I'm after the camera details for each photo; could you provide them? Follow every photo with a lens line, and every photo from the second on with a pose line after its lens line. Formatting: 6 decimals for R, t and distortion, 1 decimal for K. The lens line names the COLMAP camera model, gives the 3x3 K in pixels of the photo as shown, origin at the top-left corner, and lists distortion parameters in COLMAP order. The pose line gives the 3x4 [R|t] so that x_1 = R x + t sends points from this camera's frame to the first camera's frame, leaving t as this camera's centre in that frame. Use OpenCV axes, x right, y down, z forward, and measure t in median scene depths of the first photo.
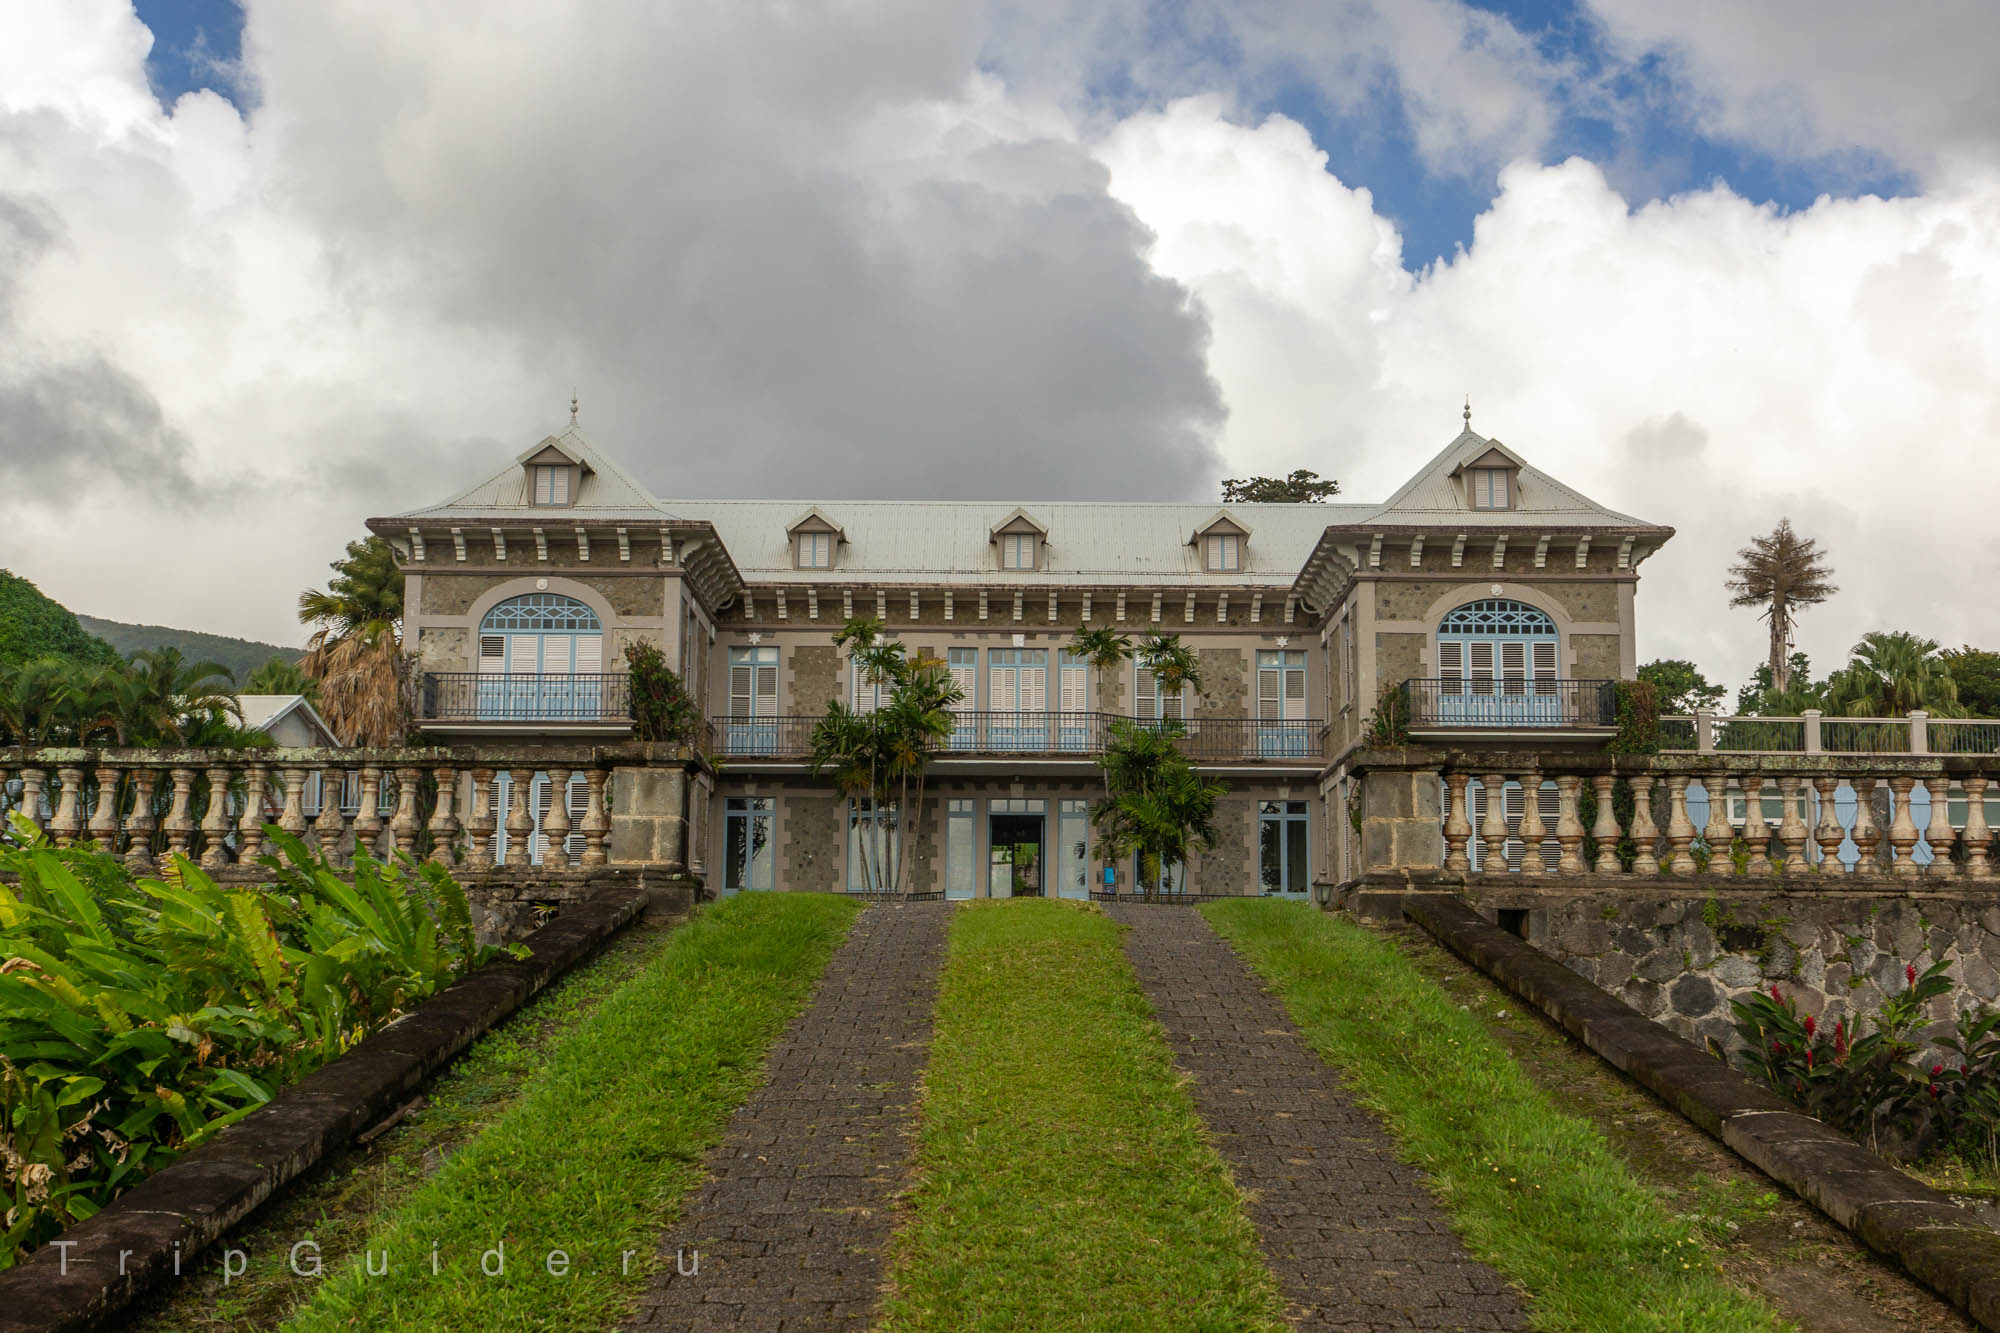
lens RADIAL K [[2463.7, 0, 1010.3], [0, 2463.7, 663.6], [0, 0, 1]] dist [-0.011168, 0.000000]
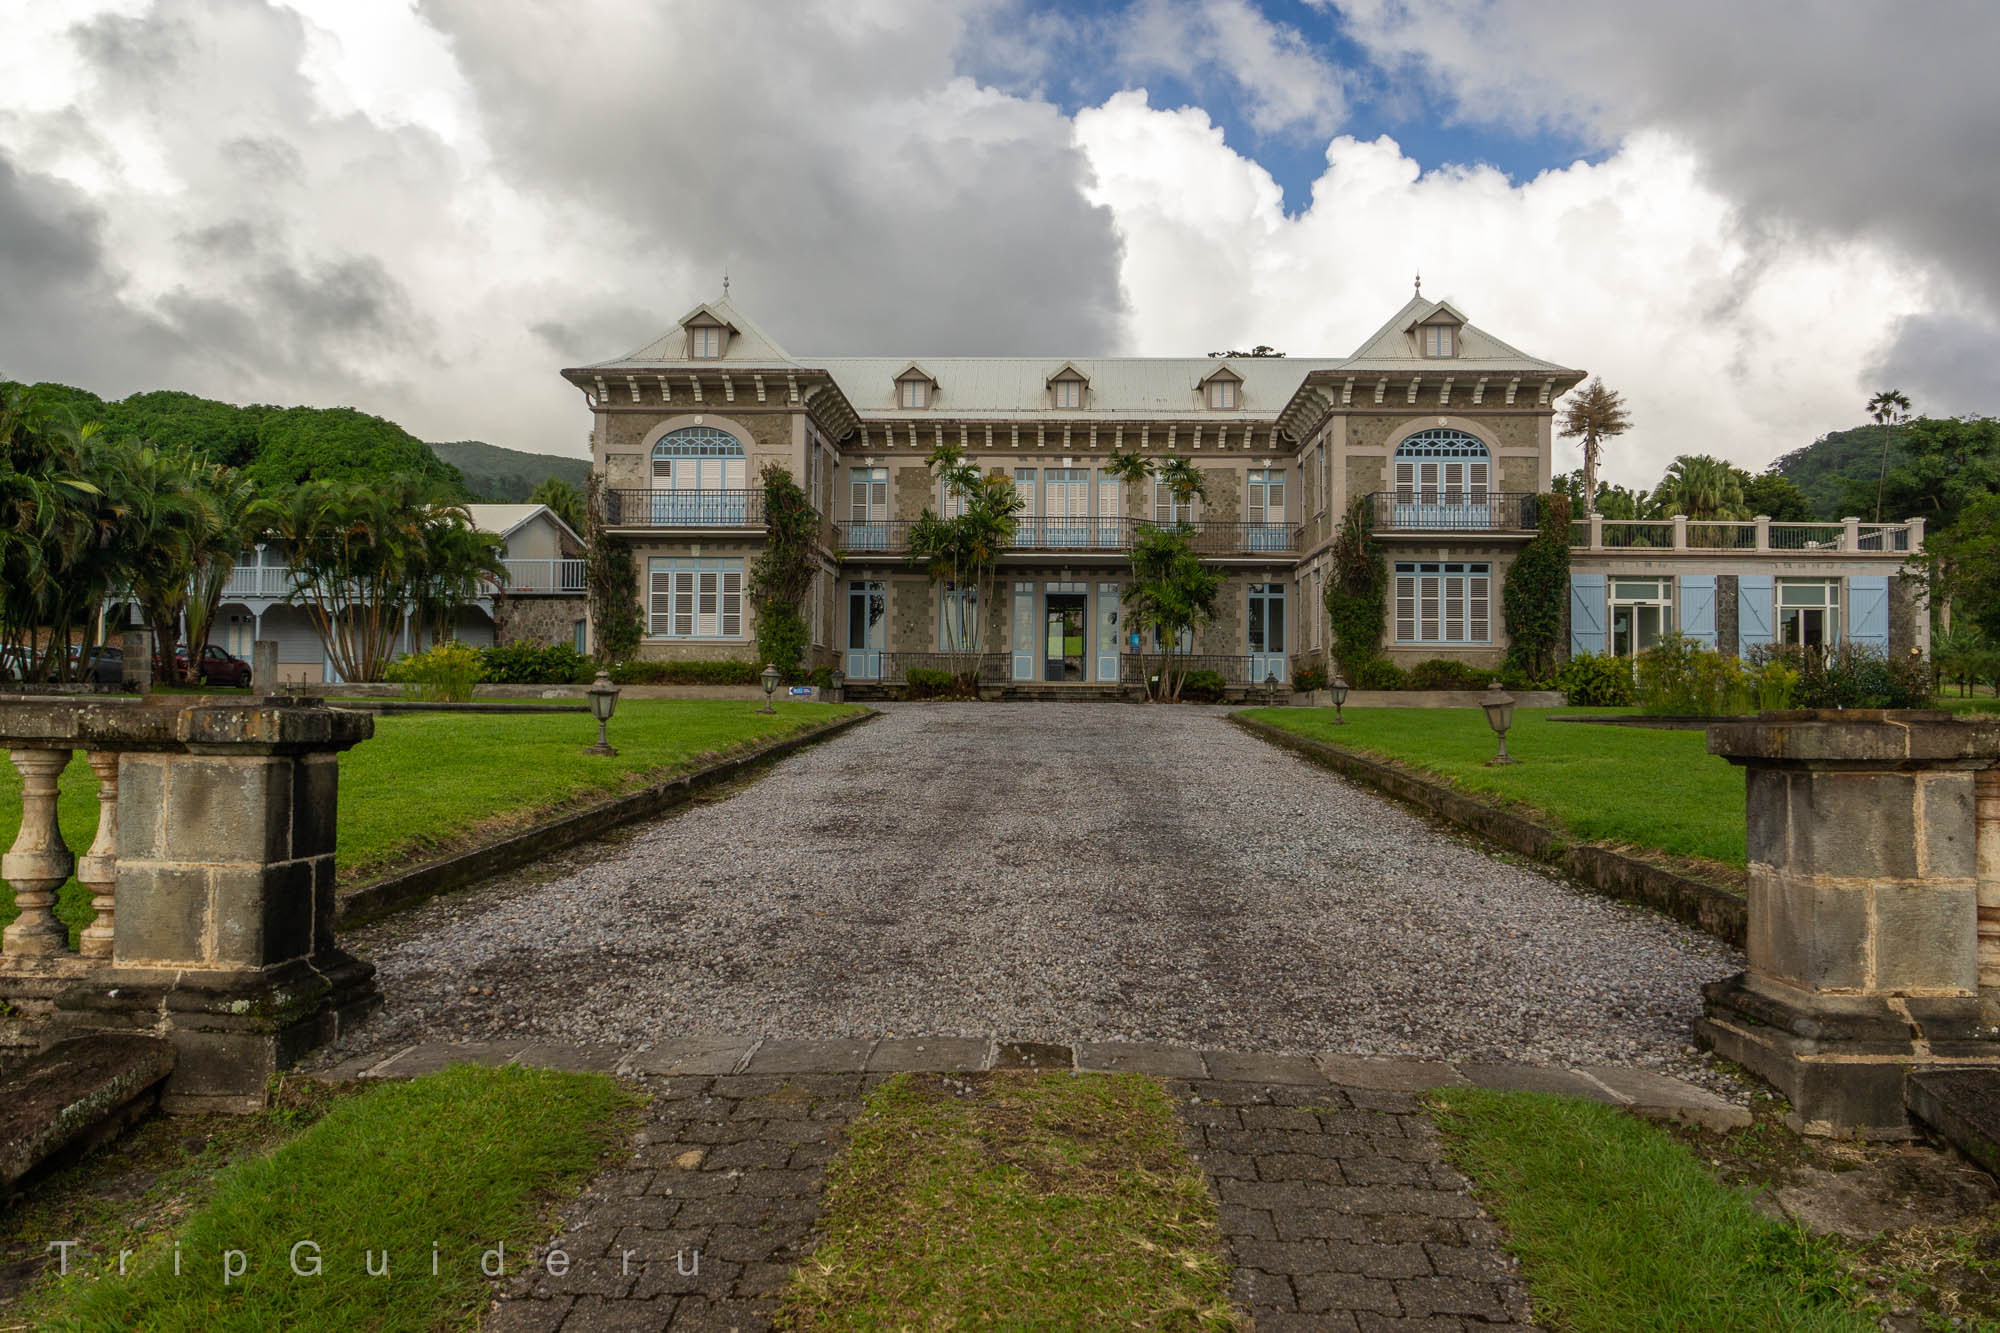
lens RADIAL K [[1529.7, 0, 996.7], [0, 1529.7, 674.4], [0, 0, 1]] dist [-0.013117, -0.000144]
pose [[0.998964, 0.003334, -0.045390, 0.003442], [0.002512, 0.991754, 0.128128, -0.002039], [0.045442, -0.128110, 0.990718, 0.187599]]
